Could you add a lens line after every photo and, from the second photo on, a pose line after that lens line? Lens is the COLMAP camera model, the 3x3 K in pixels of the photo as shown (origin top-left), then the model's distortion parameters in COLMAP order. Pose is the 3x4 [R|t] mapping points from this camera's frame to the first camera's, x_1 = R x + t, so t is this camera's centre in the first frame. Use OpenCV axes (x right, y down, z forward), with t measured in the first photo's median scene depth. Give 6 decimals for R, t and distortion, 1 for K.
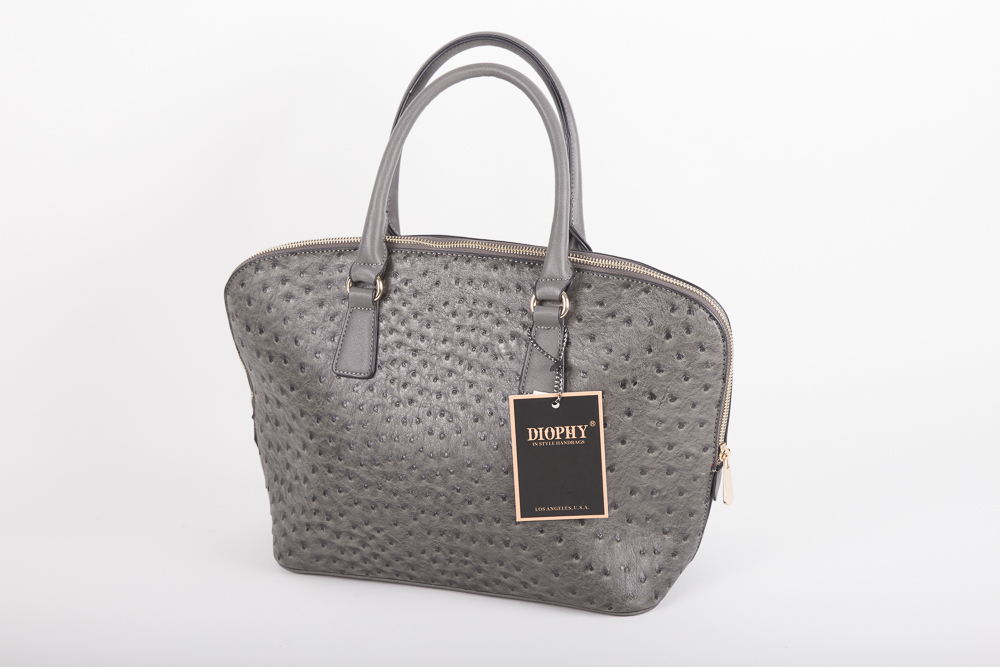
lens RADIAL K [[2195.2, 0, 500.0], [0, 2195.2, 333.5], [0, 0, 1]] dist [0.319794, 0.004644]
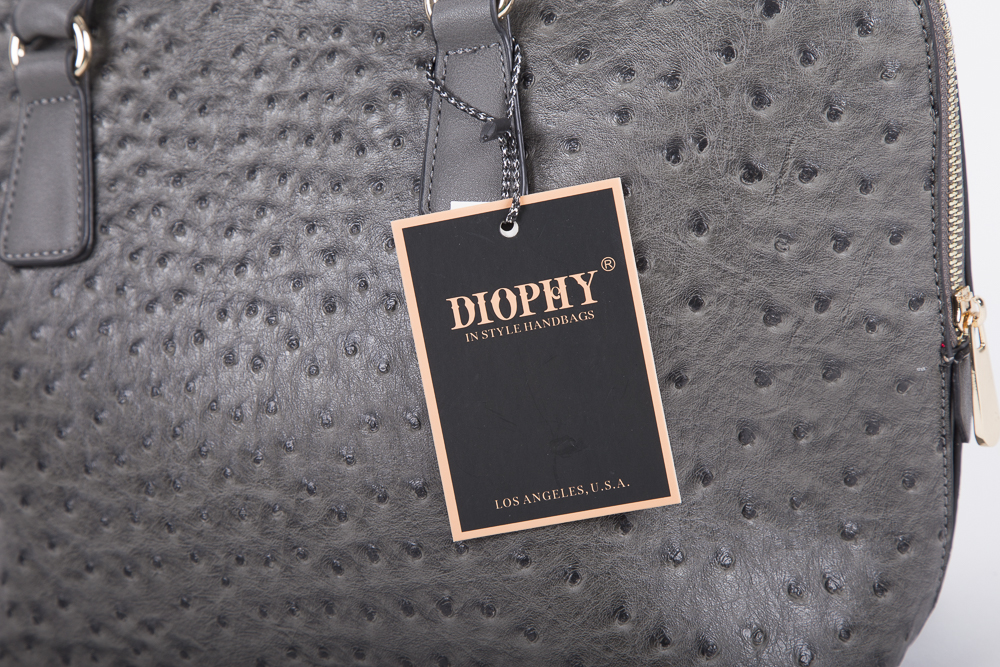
lens RADIAL K [[2609.3, 0, 500.0], [0, 2609.3, 333.5], [0, 0, 1]] dist [0.414751, 0.132312]
pose [[0.984792, -0.137015, -0.106828, 0.069484], [0.124339, 0.985263, -0.117460, 0.103155], [0.121348, 0.102391, 0.987315, 0.528184]]
